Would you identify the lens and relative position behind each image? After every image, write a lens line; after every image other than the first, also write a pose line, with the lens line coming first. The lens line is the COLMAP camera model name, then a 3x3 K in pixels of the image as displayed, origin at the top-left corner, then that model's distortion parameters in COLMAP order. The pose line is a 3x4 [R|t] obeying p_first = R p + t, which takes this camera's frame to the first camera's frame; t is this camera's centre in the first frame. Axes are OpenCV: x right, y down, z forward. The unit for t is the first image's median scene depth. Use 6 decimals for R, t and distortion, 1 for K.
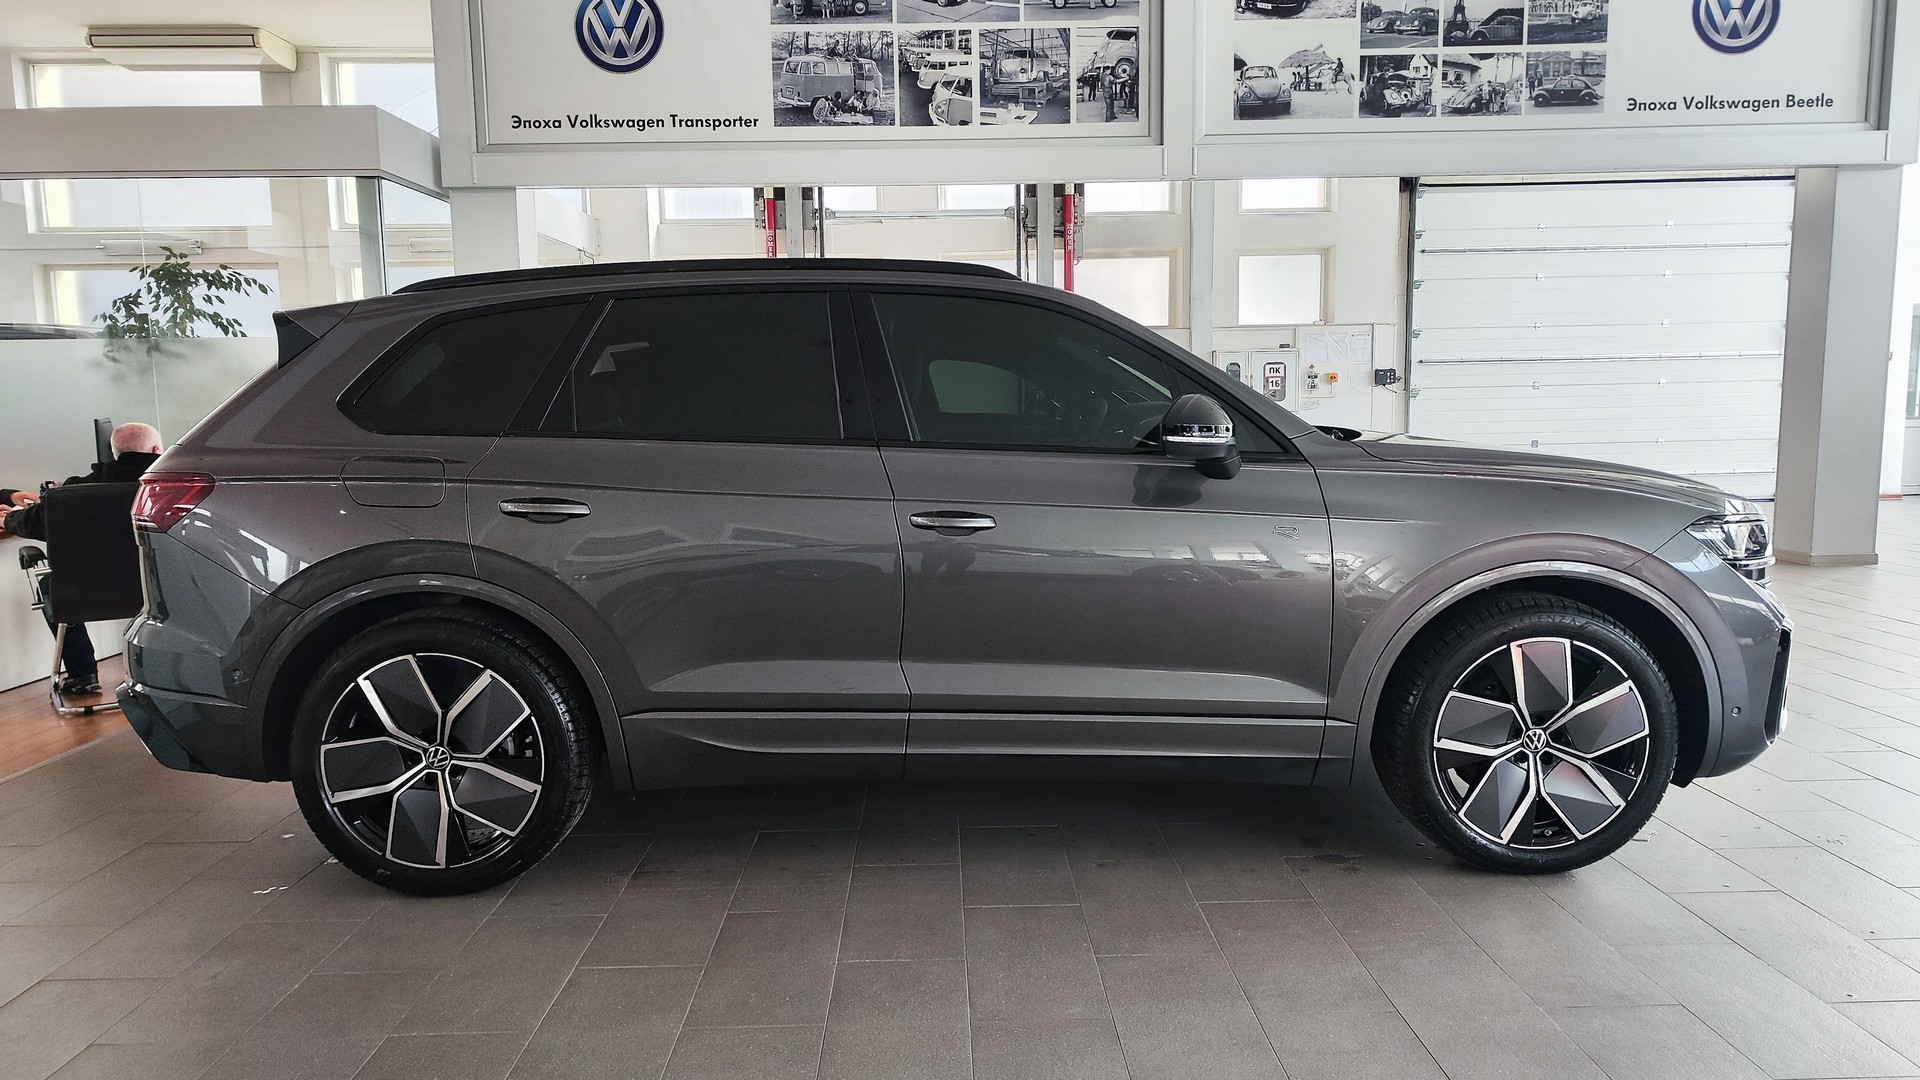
lens RADIAL K [[1307.3, 0, 967.6], [0, 1307.3, 543.3], [0, 0, 1]] dist [0.020855, 0.002741]
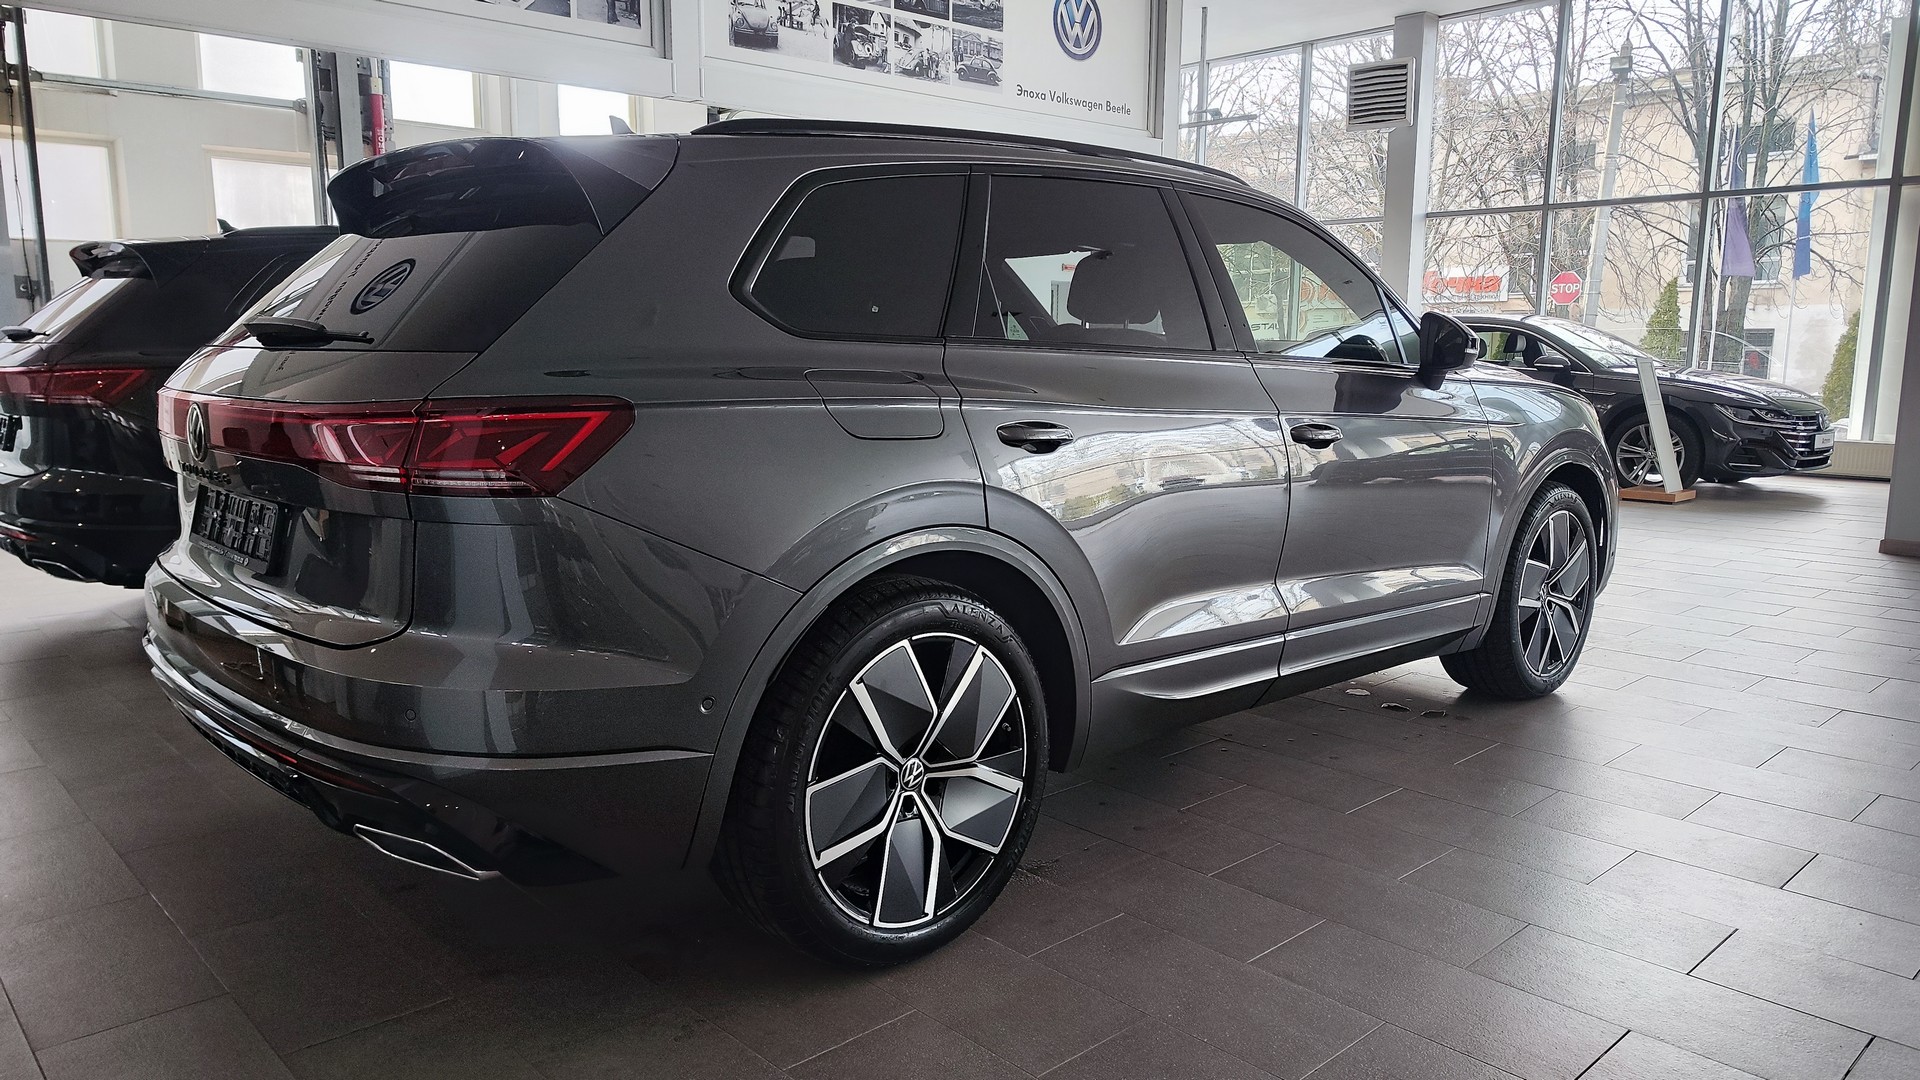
lens RADIAL K [[1307.3, 0, 967.6], [0, 1307.3, 543.3], [0, 0, 1]] dist [0.020855, 0.002741]
pose [[0.745441, -0.086260, 0.660967, -0.334187], [0.064874, 0.996273, 0.056854, -0.002827], [-0.663408, 0.000498, 0.748258, 0.166061]]
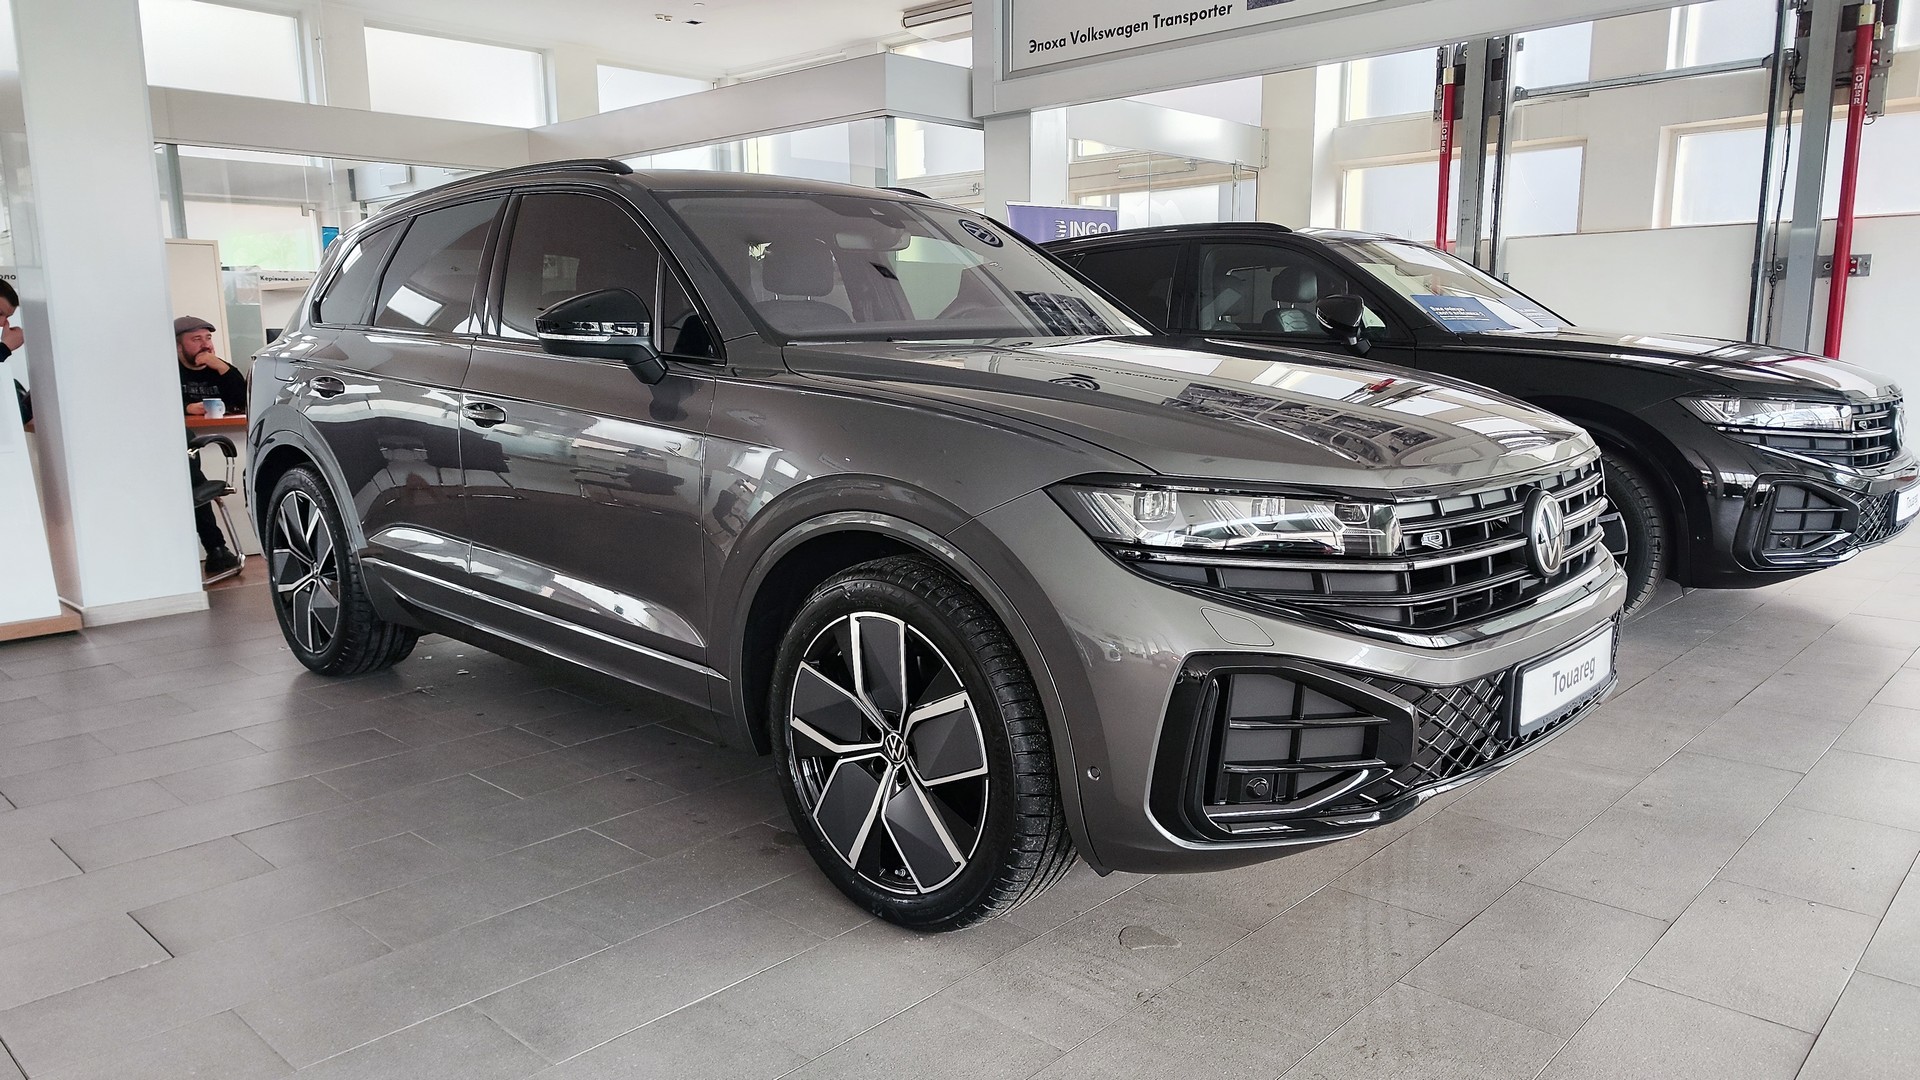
lens RADIAL K [[1307.3, 0, 967.6], [0, 1307.3, 543.3], [0, 0, 1]] dist [0.020855, 0.002741]
pose [[0.716867, 0.121757, -0.686496, 0.386622], [-0.080815, 0.992507, 0.091641, -0.015779], [0.692510, -0.010216, 0.721336, 0.195325]]
